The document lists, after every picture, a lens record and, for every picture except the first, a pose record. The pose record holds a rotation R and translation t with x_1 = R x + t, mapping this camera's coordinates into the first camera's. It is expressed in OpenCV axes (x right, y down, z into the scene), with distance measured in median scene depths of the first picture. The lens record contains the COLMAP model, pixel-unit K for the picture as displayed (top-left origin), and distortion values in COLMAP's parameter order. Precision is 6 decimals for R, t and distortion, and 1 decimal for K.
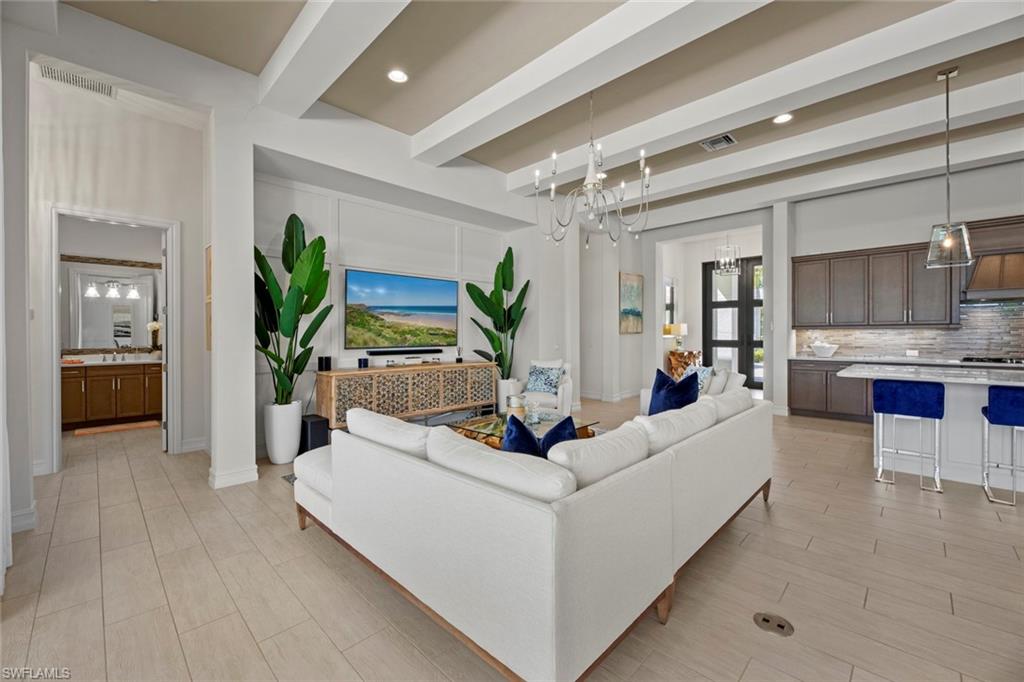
lens RADIAL K [[419.2, 0, 511.0], [0, 419.2, 338.3], [0, 0, 1]] dist [0.000695, -0.000036]
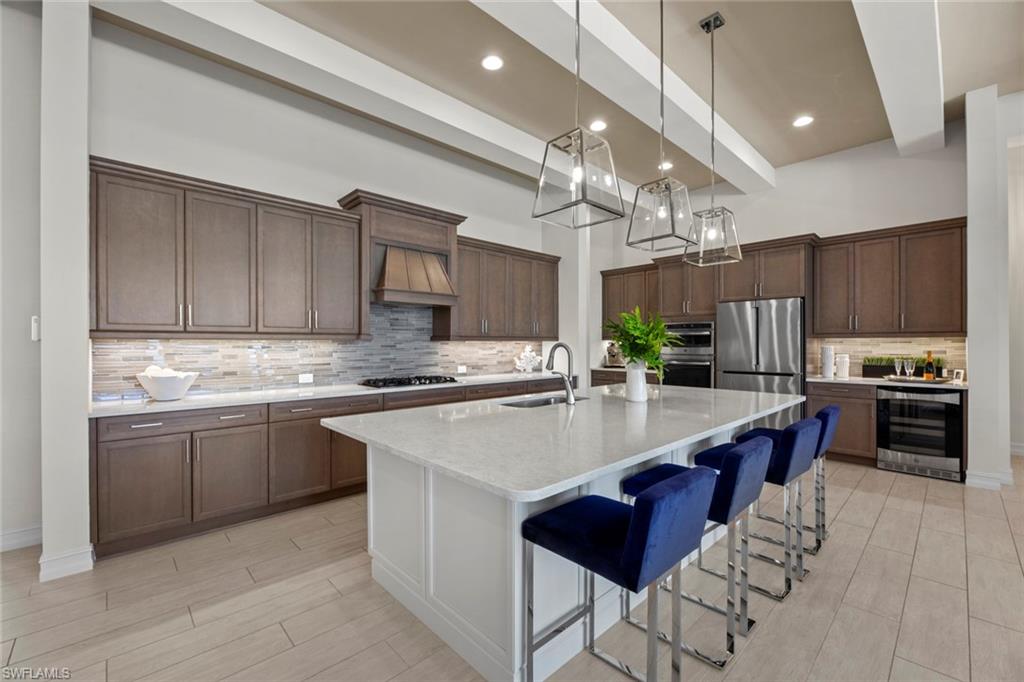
lens RADIAL K [[419.2, 0, 511.2], [0, 419.2, 344.7], [0, 0, 1]] dist [0.000695, -0.000036]
pose [[0.027666, -0.001552, 0.999616, 0.303422], [0.006997, 0.999975, 0.001359, -0.013953], [-0.999593, 0.006956, 0.027676, 0.628187]]
